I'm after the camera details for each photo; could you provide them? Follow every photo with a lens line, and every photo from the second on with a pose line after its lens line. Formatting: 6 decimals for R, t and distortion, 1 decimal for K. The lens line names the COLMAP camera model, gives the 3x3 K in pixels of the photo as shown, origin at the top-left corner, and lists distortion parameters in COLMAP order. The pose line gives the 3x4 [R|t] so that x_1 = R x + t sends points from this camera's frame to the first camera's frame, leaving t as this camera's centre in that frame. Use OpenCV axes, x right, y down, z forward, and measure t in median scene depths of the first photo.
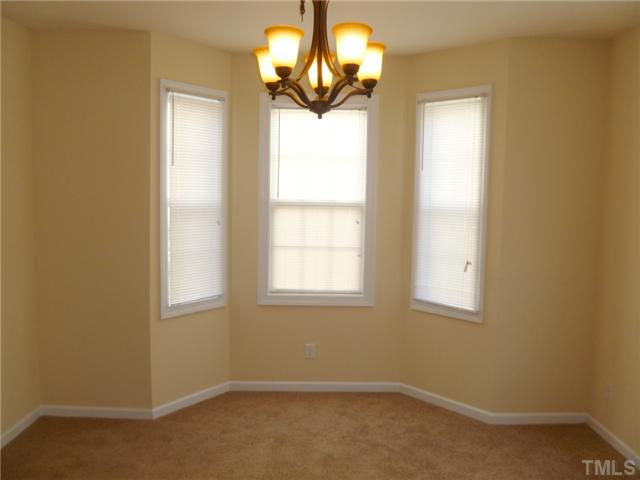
lens RADIAL K [[535.5, 0, 320.0], [0, 535.5, 240.0], [0, 0, 1]] dist [-0.024774, -0.005799]
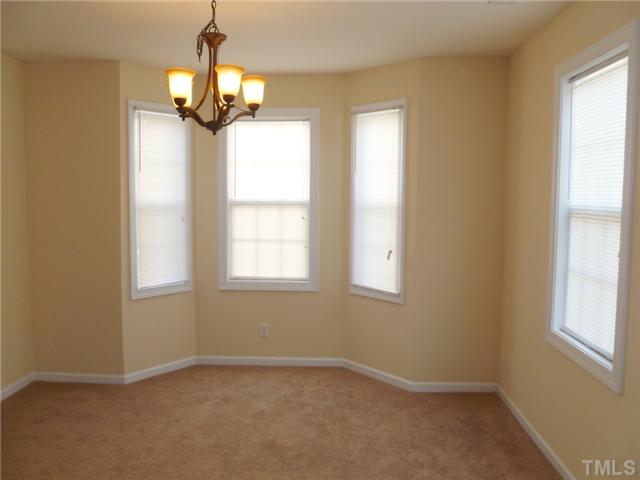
lens RADIAL K [[543.1, 0, 320.0], [0, 543.1, 240.0], [0, 0, 1]] dist [-0.011894, -0.009207]
pose [[0.998260, -0.005551, -0.058711, 0.193359], [0.005077, 0.999953, -0.008217, 0.026432], [0.058754, 0.007905, 0.998241, -0.184817]]
